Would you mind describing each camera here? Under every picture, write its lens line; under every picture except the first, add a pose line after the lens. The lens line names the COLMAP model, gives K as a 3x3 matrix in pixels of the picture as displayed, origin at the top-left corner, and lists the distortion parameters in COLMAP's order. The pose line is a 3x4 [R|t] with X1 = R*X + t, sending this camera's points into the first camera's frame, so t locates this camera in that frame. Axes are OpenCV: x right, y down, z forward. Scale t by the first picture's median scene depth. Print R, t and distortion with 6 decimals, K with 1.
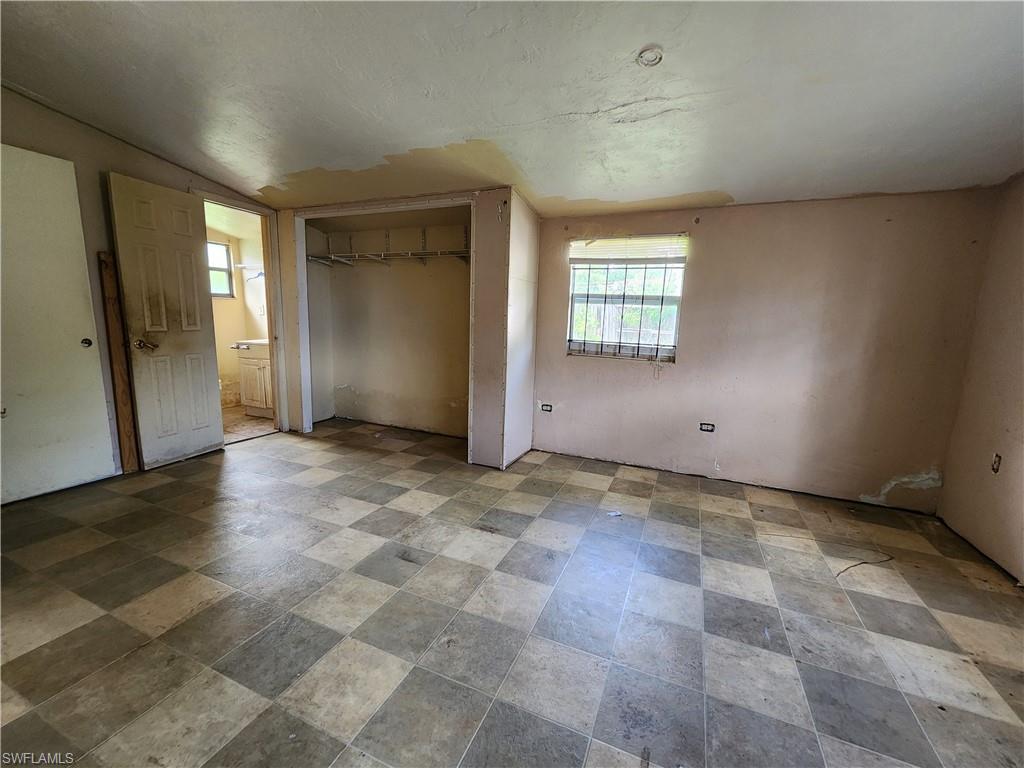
lens RADIAL K [[420.3, 0, 512.2], [0, 420.3, 386.4], [0, 0, 1]] dist [-0.002810, 0.000841]
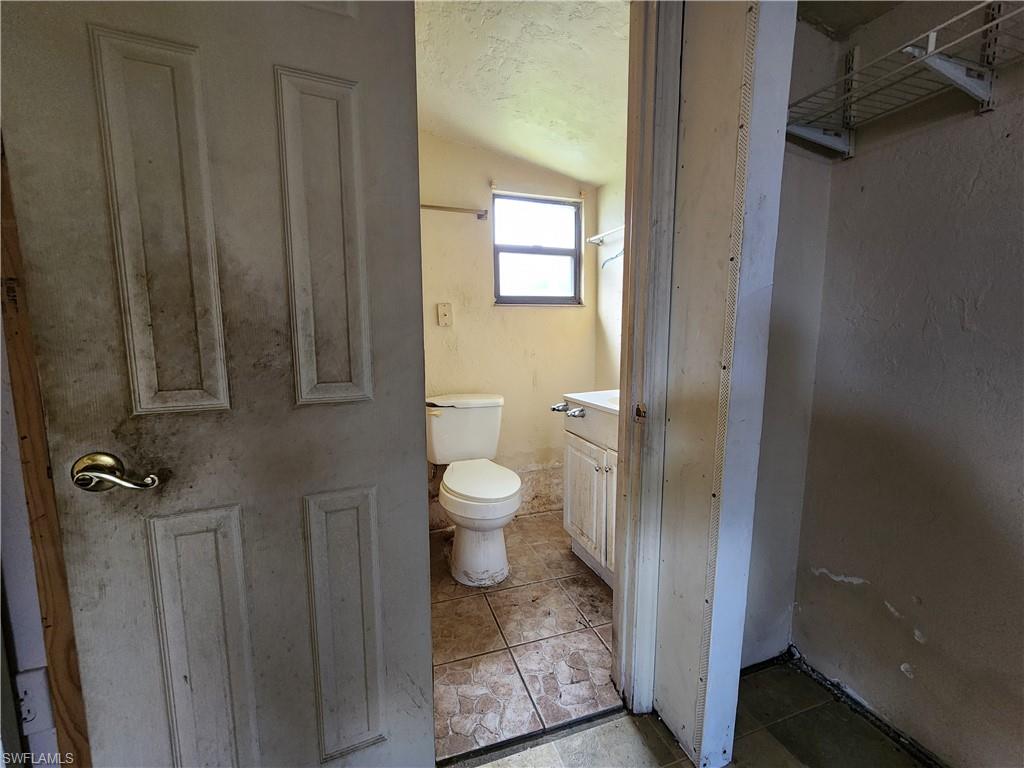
lens RADIAL K [[420.3, 0, 511.8], [0, 420.3, 383.9], [0, 0, 1]] dist [-0.002810, 0.000841]
pose [[0.673109, 0.061043, -0.737020, -0.371666], [-0.097866, 0.995175, -0.006955, -0.113388], [0.733039, 0.076811, 0.675836, 0.668770]]
